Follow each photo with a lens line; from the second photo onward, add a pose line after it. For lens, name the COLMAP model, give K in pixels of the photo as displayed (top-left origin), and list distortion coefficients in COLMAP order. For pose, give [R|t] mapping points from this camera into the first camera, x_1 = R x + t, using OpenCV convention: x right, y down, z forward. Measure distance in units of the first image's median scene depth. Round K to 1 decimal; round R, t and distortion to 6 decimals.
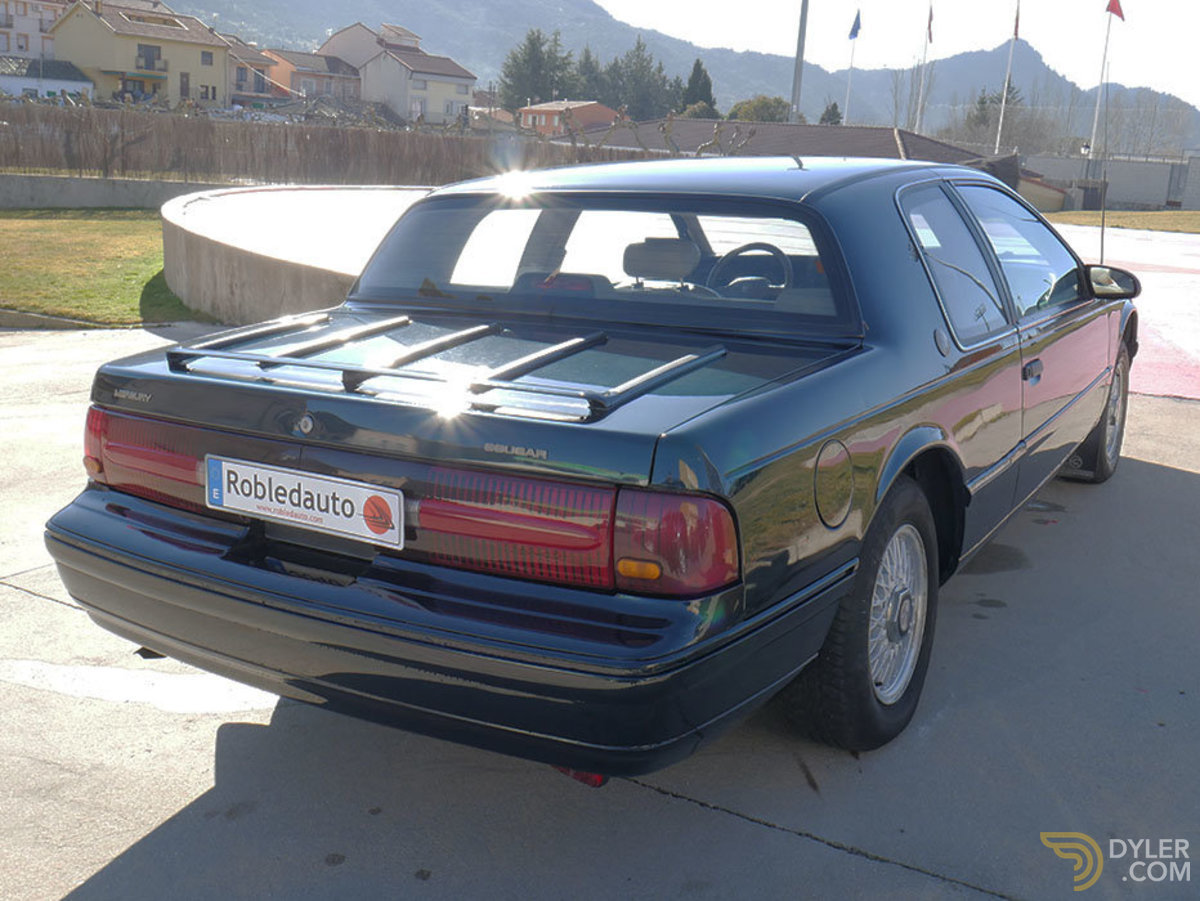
lens RADIAL K [[1189.1, 0, 600.0], [0, 1189.1, 450.5], [0, 0, 1]] dist [0.006483, 0.007777]
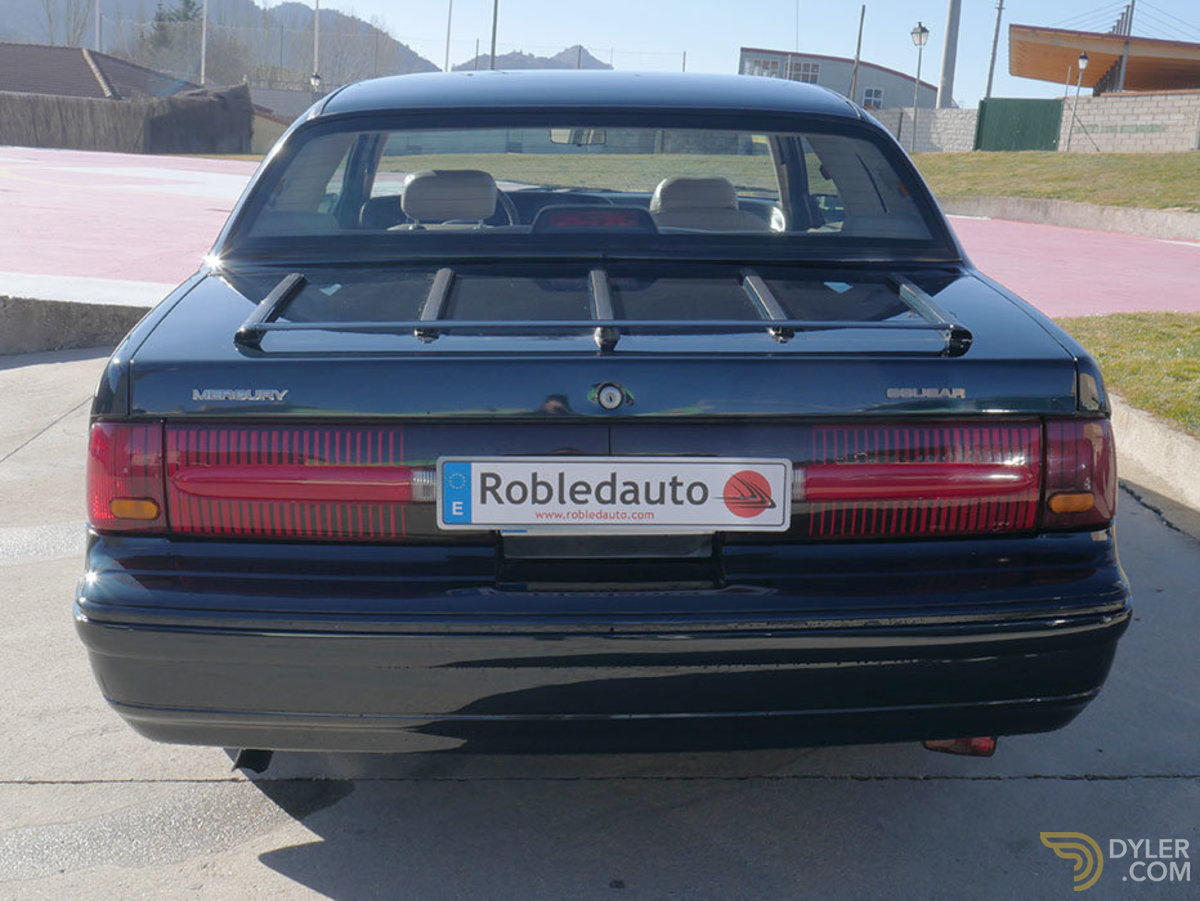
lens RADIAL K [[1546.3, 0, 600.0], [0, 1546.3, 450.5], [0, 0, 1]] dist [-0.007211, -0.006700]
pose [[0.828365, -0.112442, 0.548788, -0.811287], [0.118882, 0.992620, 0.023933, -0.012413], [-0.547429, 0.045415, 0.835619, 0.157720]]
